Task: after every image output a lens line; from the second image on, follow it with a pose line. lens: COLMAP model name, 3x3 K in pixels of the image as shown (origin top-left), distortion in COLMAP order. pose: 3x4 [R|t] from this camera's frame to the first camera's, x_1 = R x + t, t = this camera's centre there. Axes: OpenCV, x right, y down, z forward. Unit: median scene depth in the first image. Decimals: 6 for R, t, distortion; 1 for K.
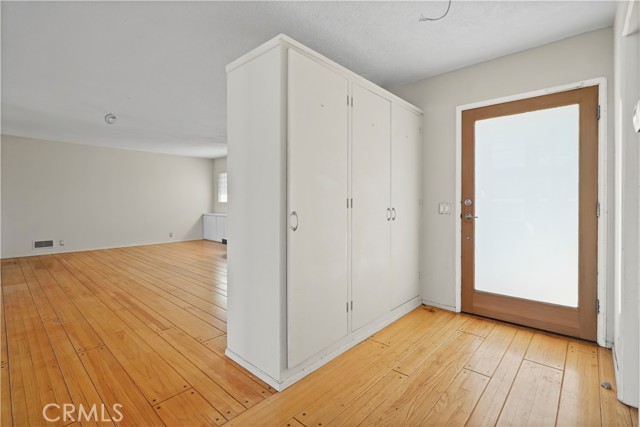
lens RADIAL K [[294.9, 0, 318.7], [0, 294.9, 199.8], [0, 0, 1]] dist [-0.003477, 0.002671]
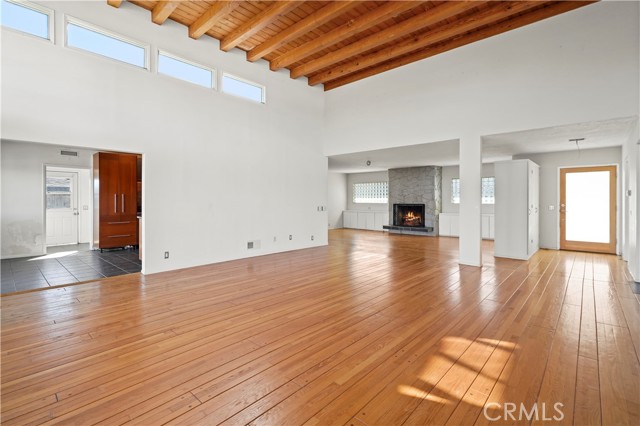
lens RADIAL K [[294.9, 0, 317.0], [0, 294.9, 197.8], [0, 0, 1]] dist [-0.003477, 0.002671]
pose [[0.999997, -0.001571, 0.001965, -1.093081], [0.001568, 0.999998, 0.001487, -0.043754], [-0.001967, -0.001484, 0.999997, -1.032980]]
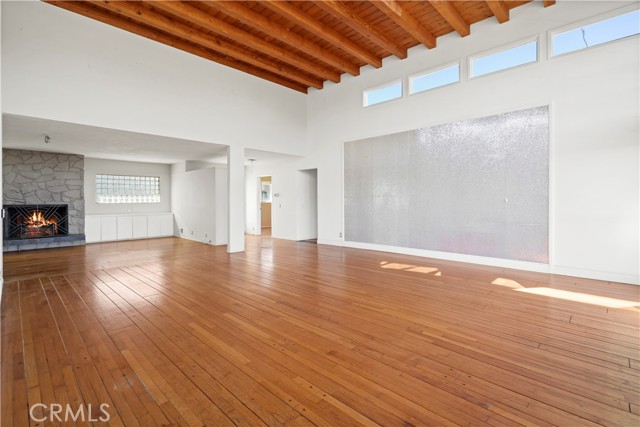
lens RADIAL K [[294.9, 0, 325.1], [0, 294.9, 201.0], [0, 0, 1]] dist [-0.003477, 0.002671]
pose [[0.011184, -0.003867, 0.999930, -2.016347], [-0.005735, 0.999976, 0.003932, -0.022923], [-0.999921, -0.005779, 0.011162, -0.215504]]
